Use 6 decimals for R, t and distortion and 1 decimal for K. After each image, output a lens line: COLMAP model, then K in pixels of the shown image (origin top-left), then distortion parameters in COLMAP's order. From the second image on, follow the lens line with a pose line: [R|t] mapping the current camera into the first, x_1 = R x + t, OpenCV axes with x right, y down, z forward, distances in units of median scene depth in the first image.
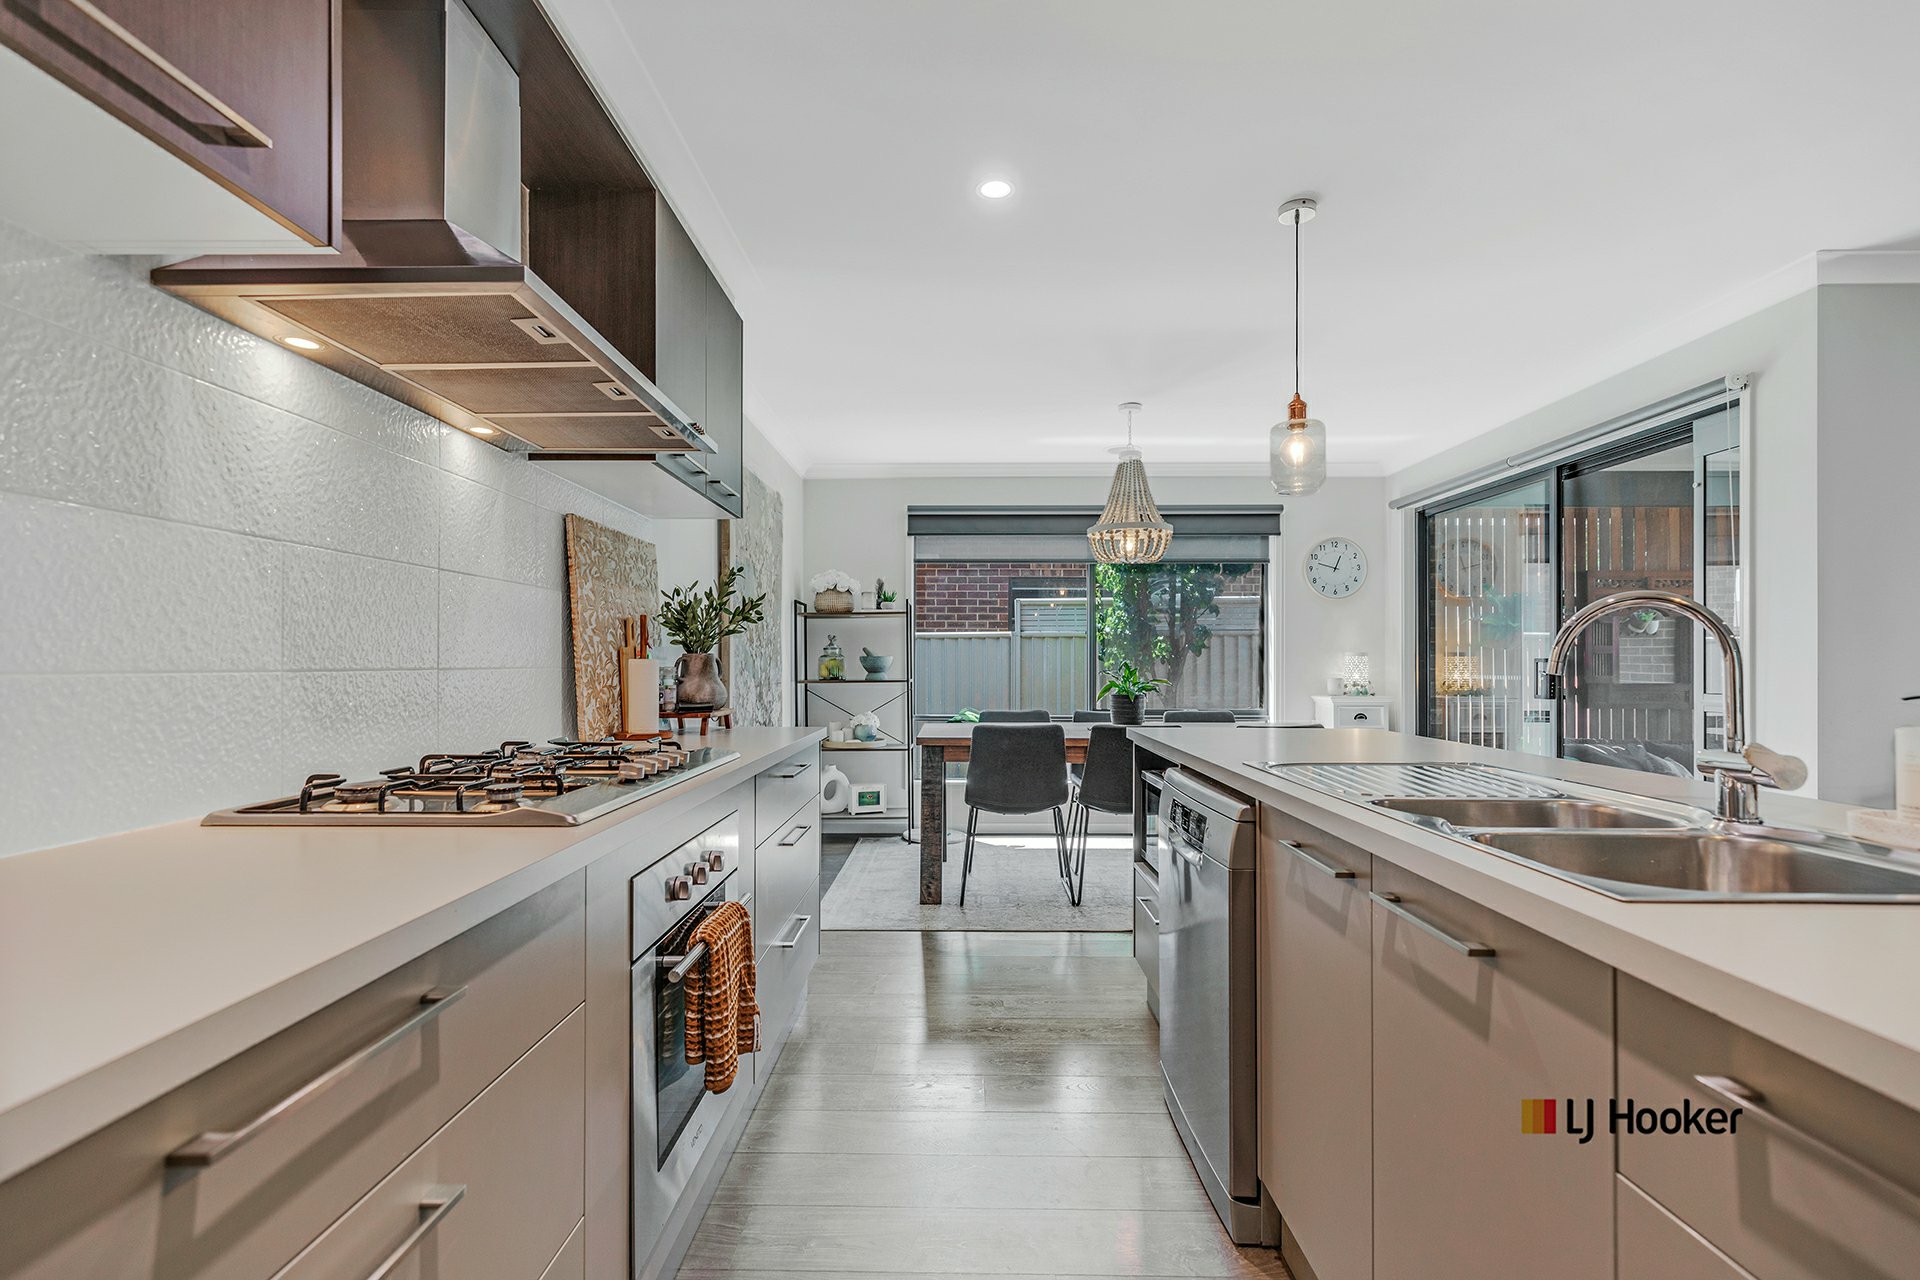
lens RADIAL K [[869.2, 0, 957.4], [0, 869.2, 653.1], [0, 0, 1]] dist [-0.001142, -0.000110]
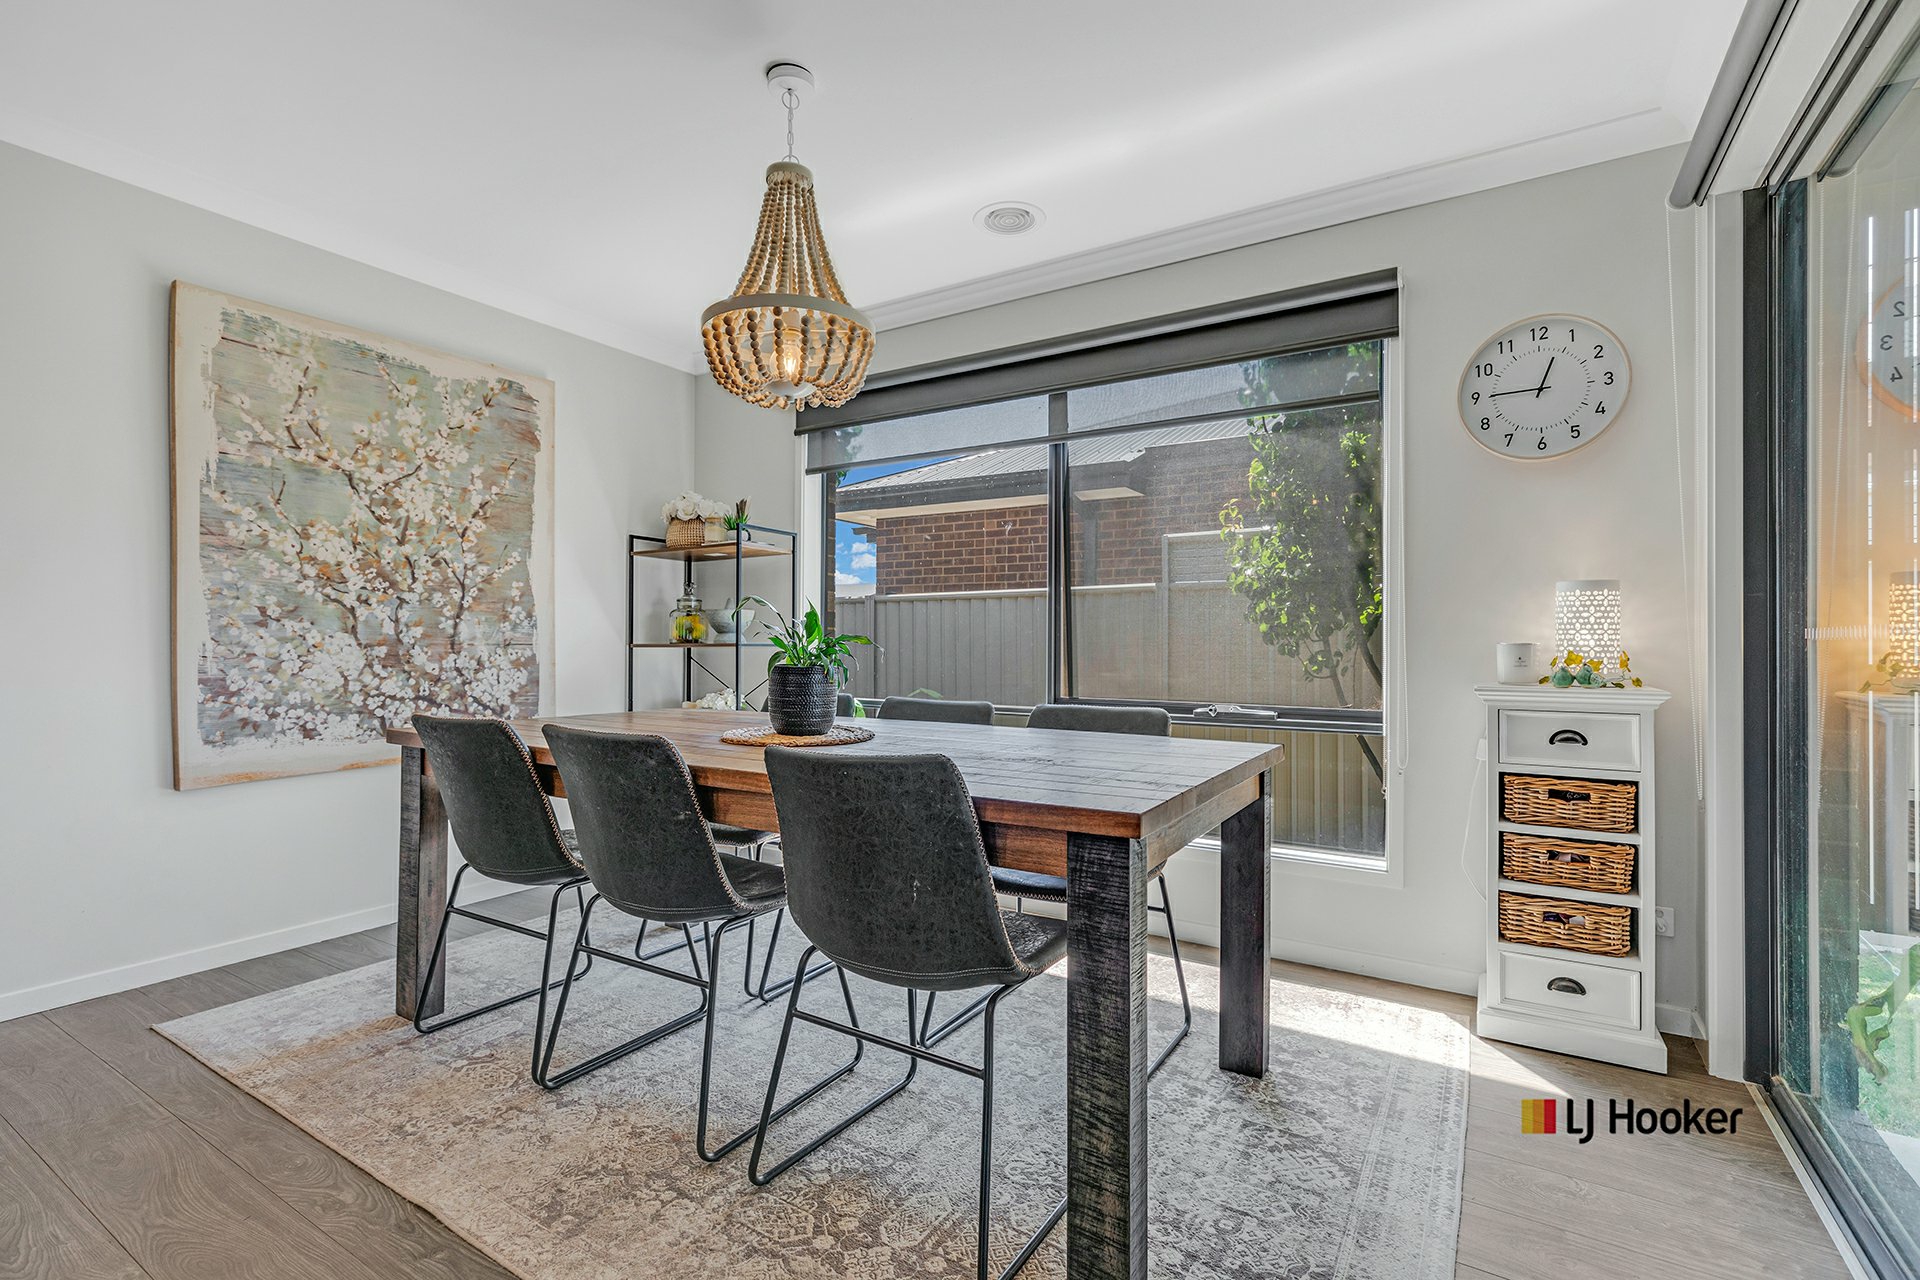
lens RADIAL K [[869.2, 0, 961.9], [0, 869.2, 639.7], [0, 0, 1]] dist [-0.001142, -0.000110]
pose [[0.860154, 0.000599, -0.510034, 0.407756], [0.000843, 0.999996, 0.002596, 0.025013], [0.510033, -0.002663, 0.860150, 0.485287]]
